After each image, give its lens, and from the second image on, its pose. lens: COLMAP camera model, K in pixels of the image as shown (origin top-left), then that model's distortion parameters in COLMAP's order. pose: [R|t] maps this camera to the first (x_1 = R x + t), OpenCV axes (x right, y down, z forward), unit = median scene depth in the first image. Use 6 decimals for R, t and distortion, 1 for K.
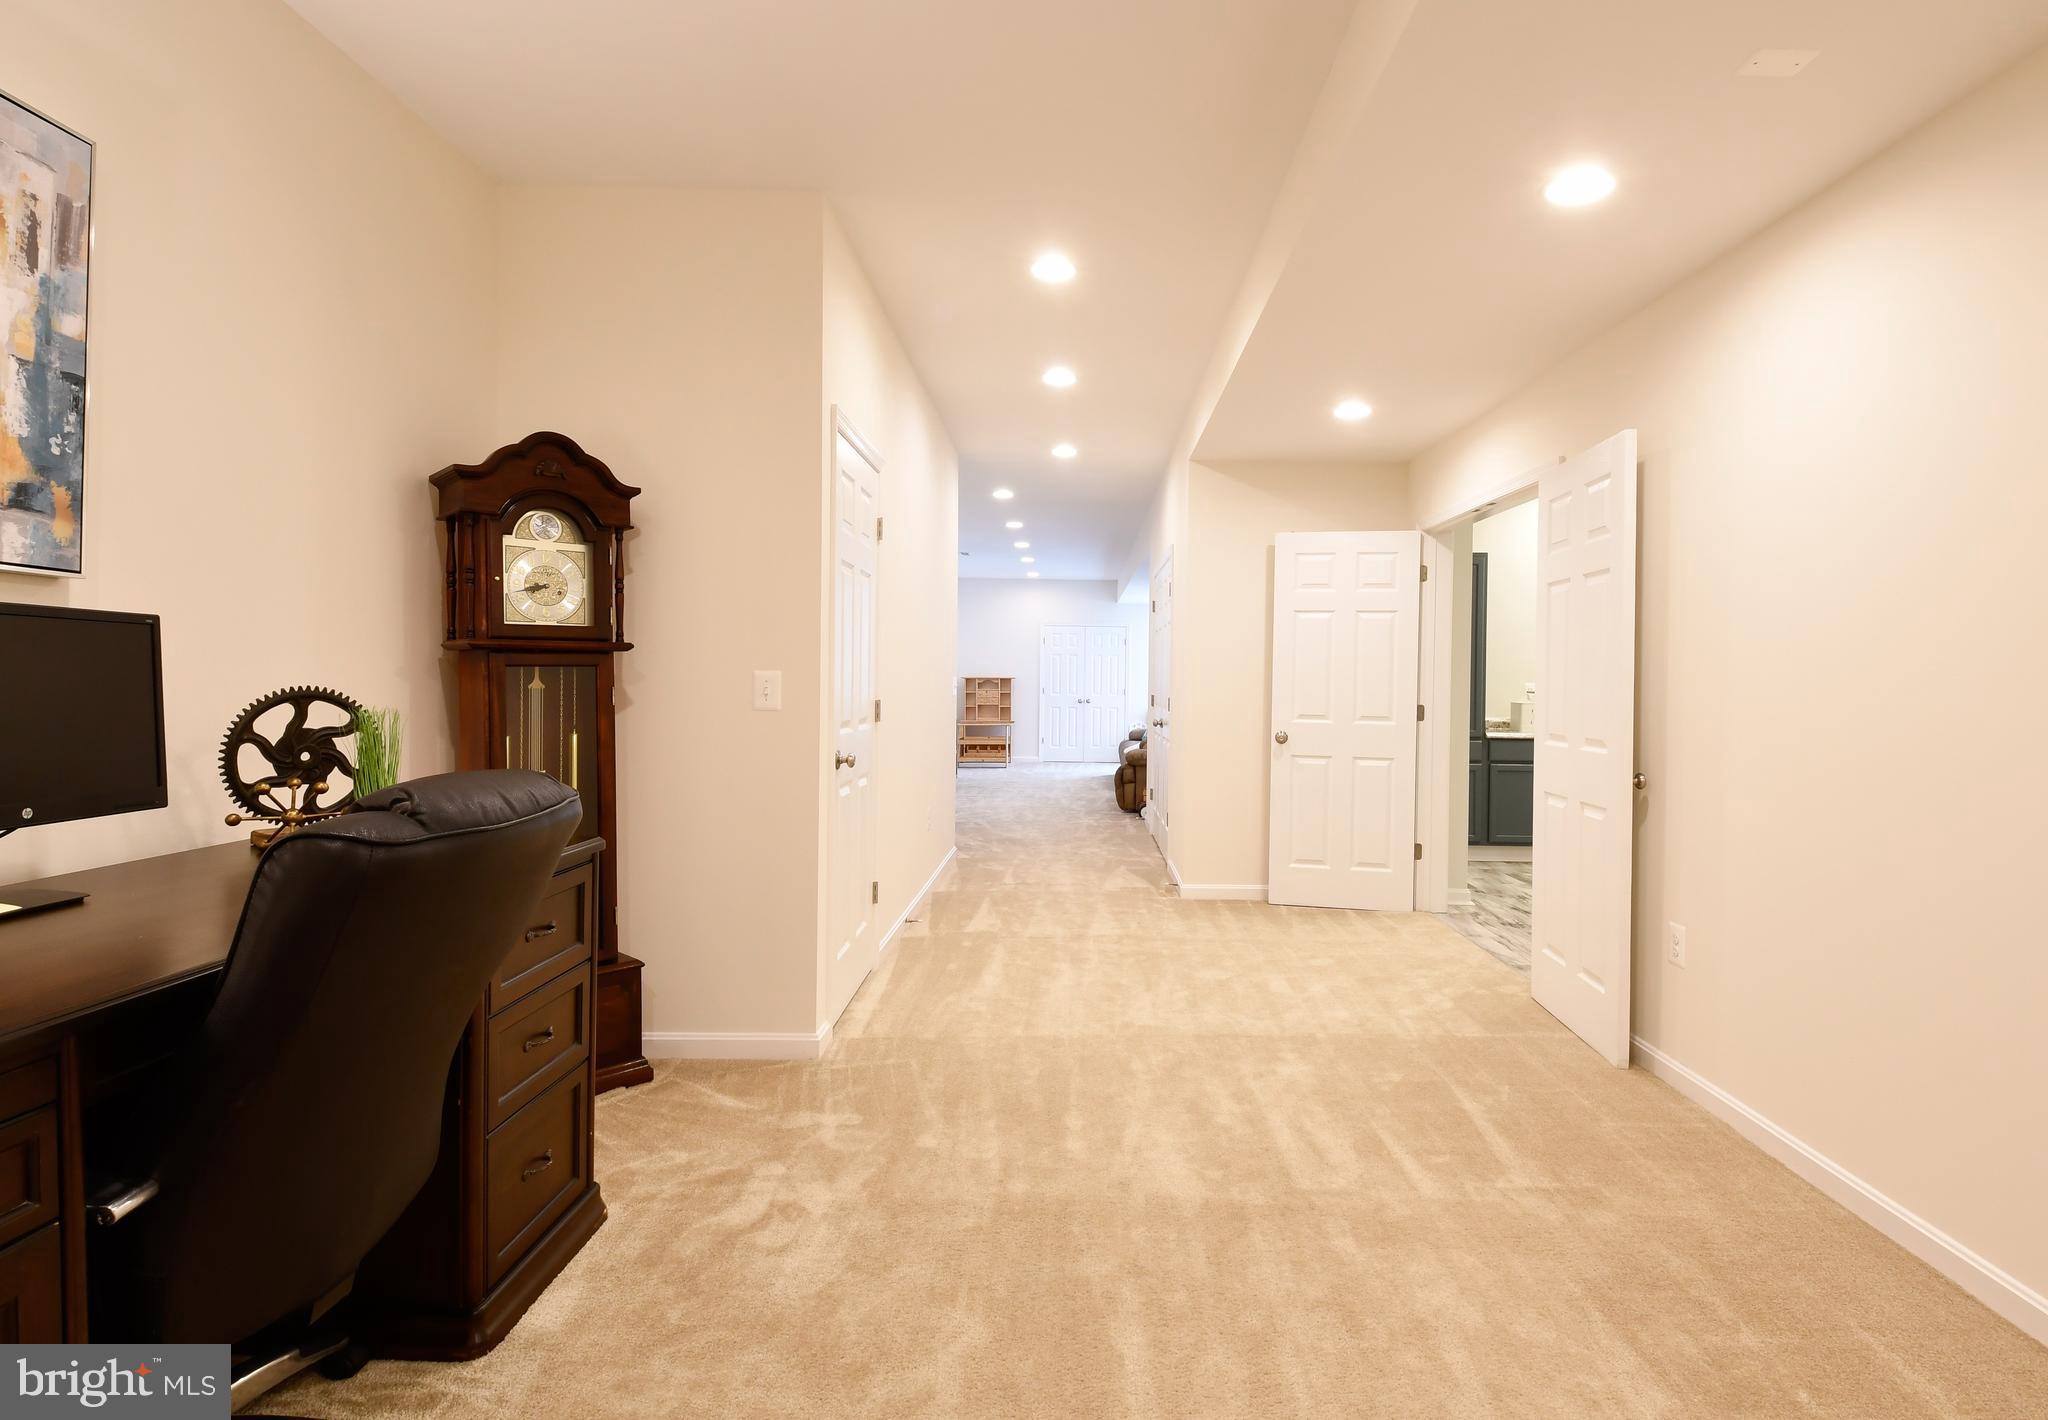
lens RADIAL K [[1066.1, 0, 1113.1], [0, 1066.1, 687.2], [0, 0, 1]] dist [0.042241, -0.041191]
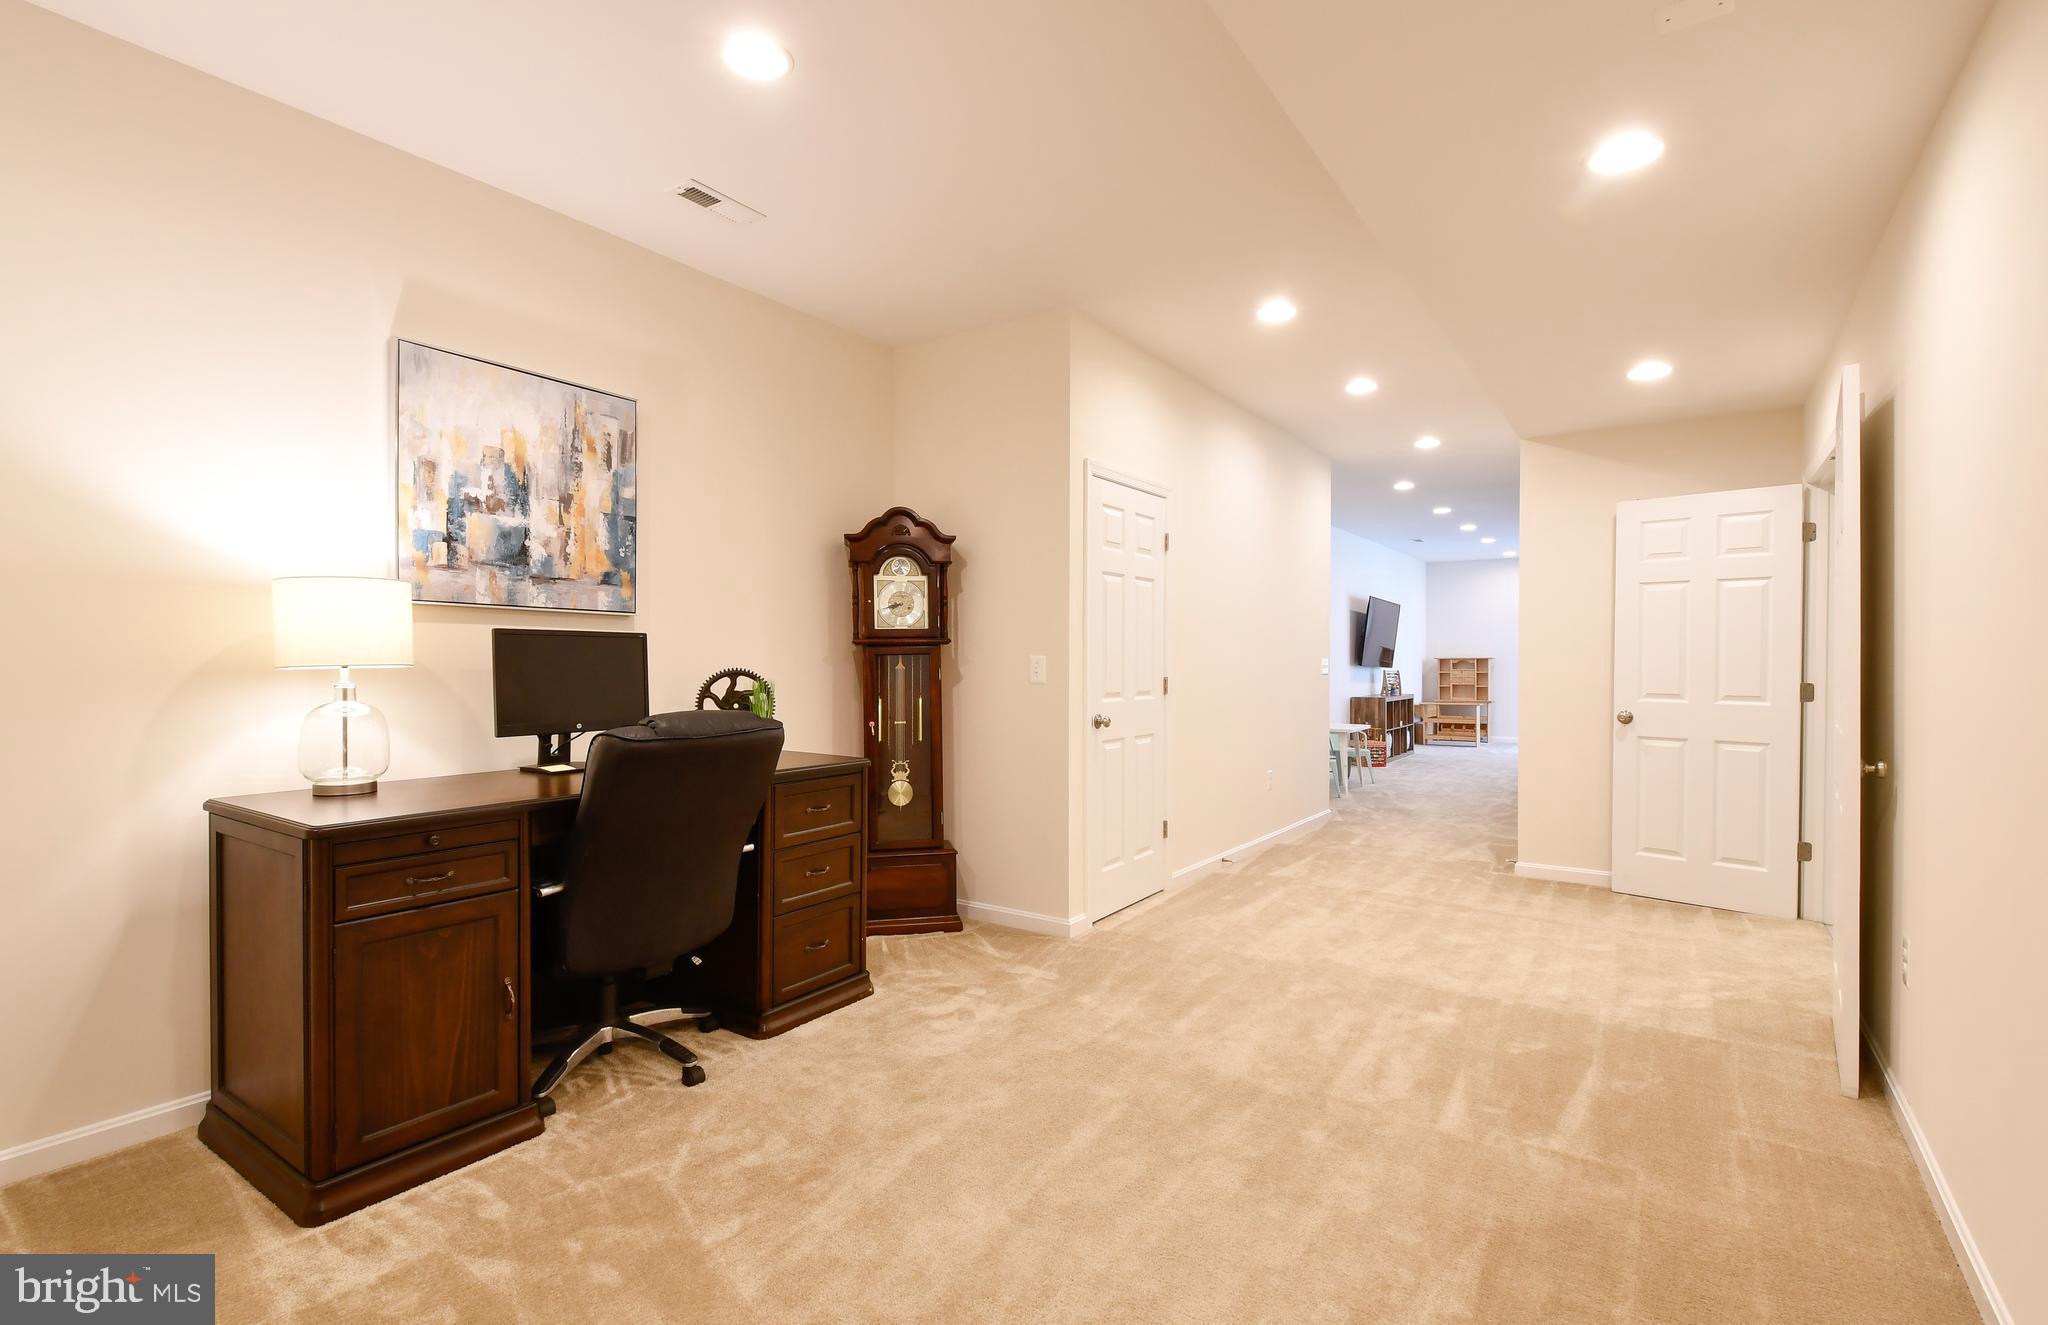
lens RADIAL K [[968.5, 0, 1018.3], [0, 968.5, 657.8], [0, 0, 1]] dist [0.062745, -0.058403]
pose [[0.810059, -0.012765, -0.586210, 0.446946], [0.005798, 0.999889, -0.013761, 0.005369], [0.586320, 0.007748, 0.810042, -0.051839]]
